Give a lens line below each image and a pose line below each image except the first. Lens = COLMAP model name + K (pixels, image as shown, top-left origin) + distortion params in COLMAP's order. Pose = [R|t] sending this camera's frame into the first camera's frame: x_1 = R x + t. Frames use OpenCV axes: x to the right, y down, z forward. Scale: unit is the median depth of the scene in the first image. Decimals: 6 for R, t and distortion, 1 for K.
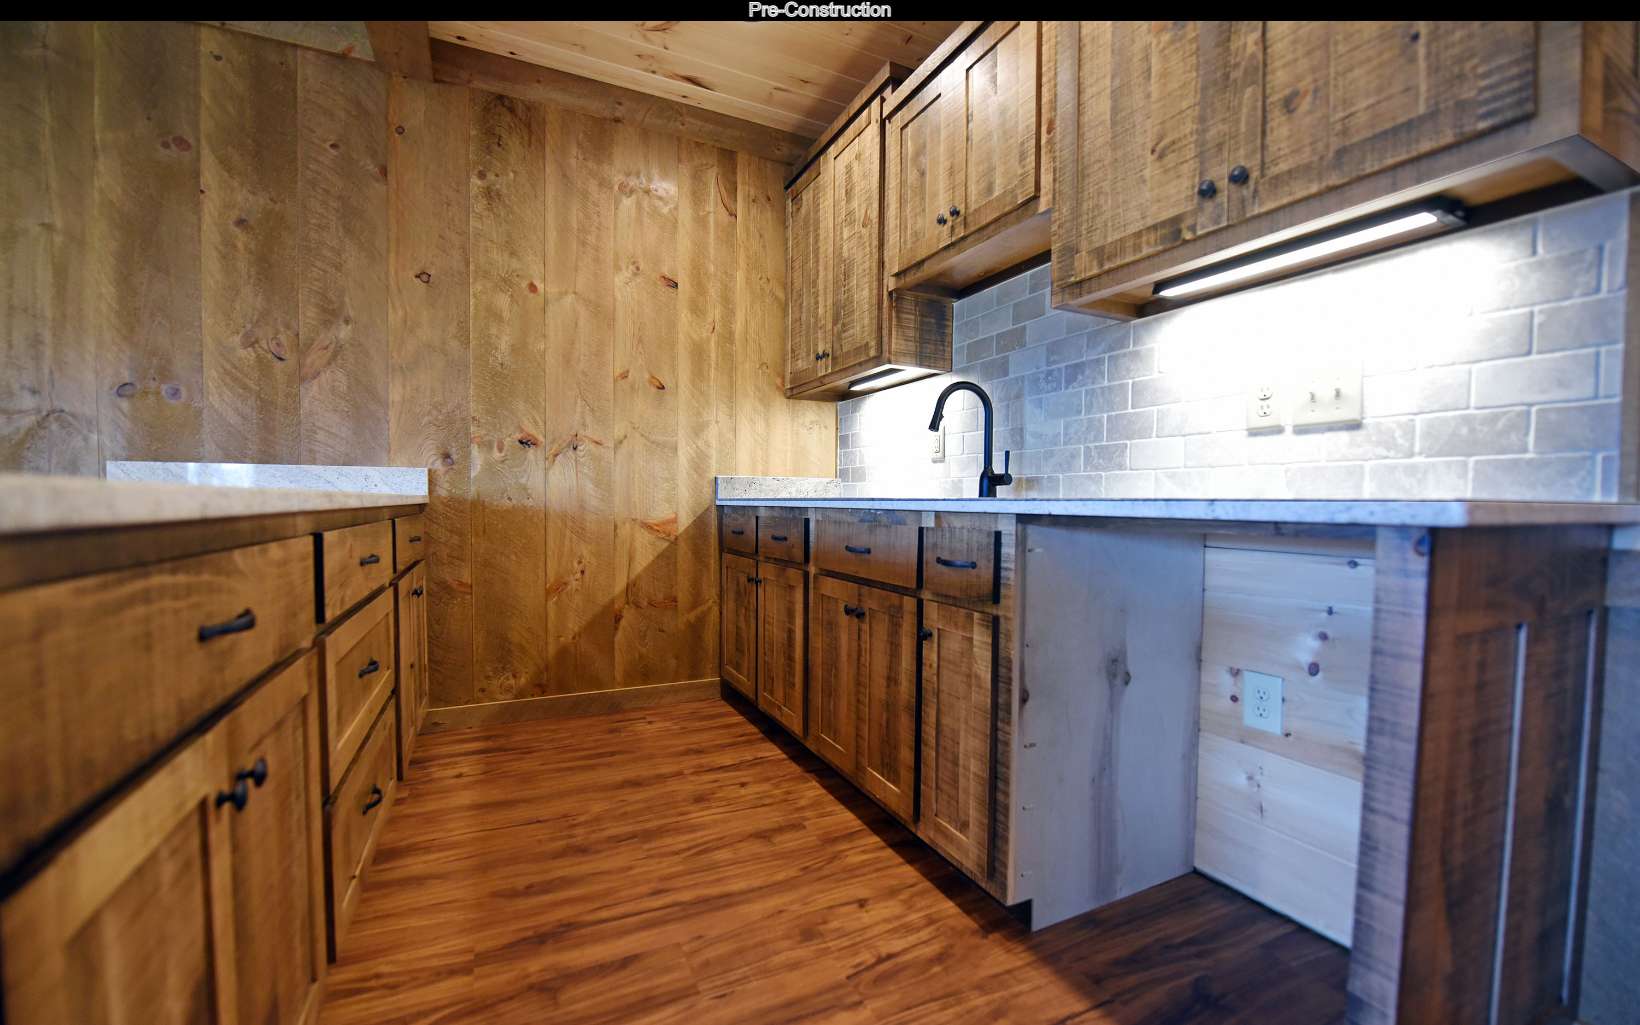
lens RADIAL K [[658.9, 0, 816.6], [0, 658.9, 524.9], [0, 0, 1]] dist [-0.010463, -0.004035]
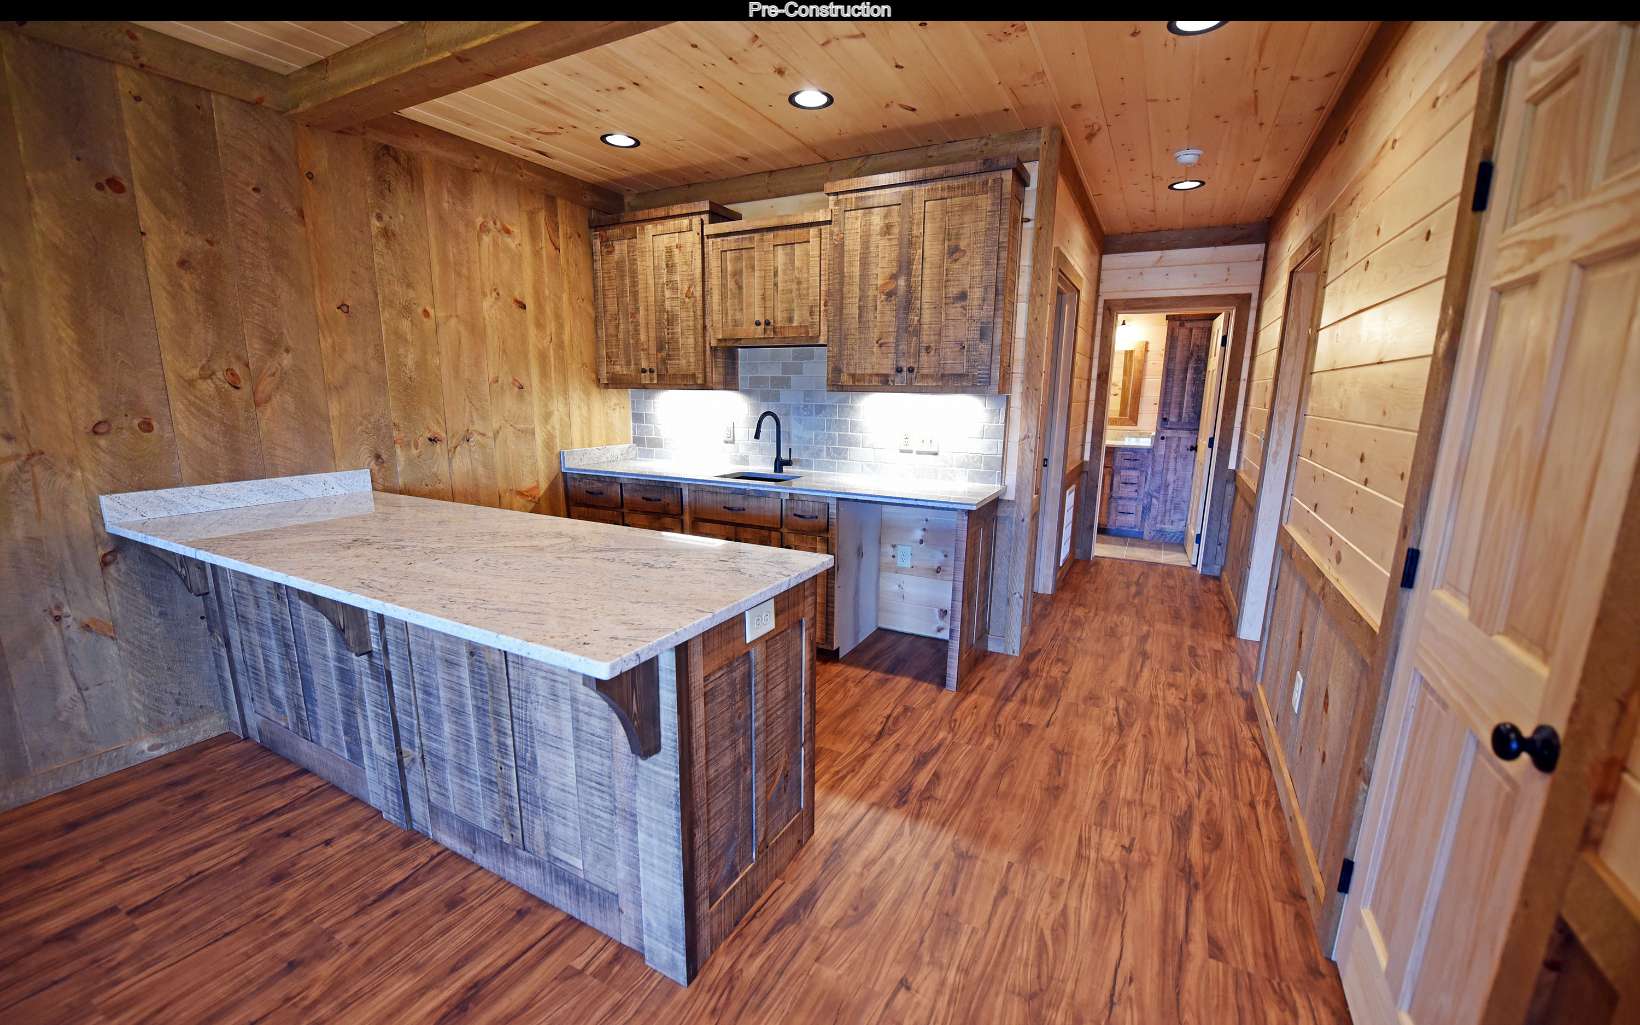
lens RADIAL K [[658.9, 0, 816.6], [0, 658.9, 524.9], [0, 0, 1]] dist [-0.010463, -0.004035]
pose [[0.805164, -0.119515, 0.580885, -0.674227], [0.016574, 0.983635, 0.179406, -0.199423], [-0.592821, -0.134824, 0.793968, -0.519603]]
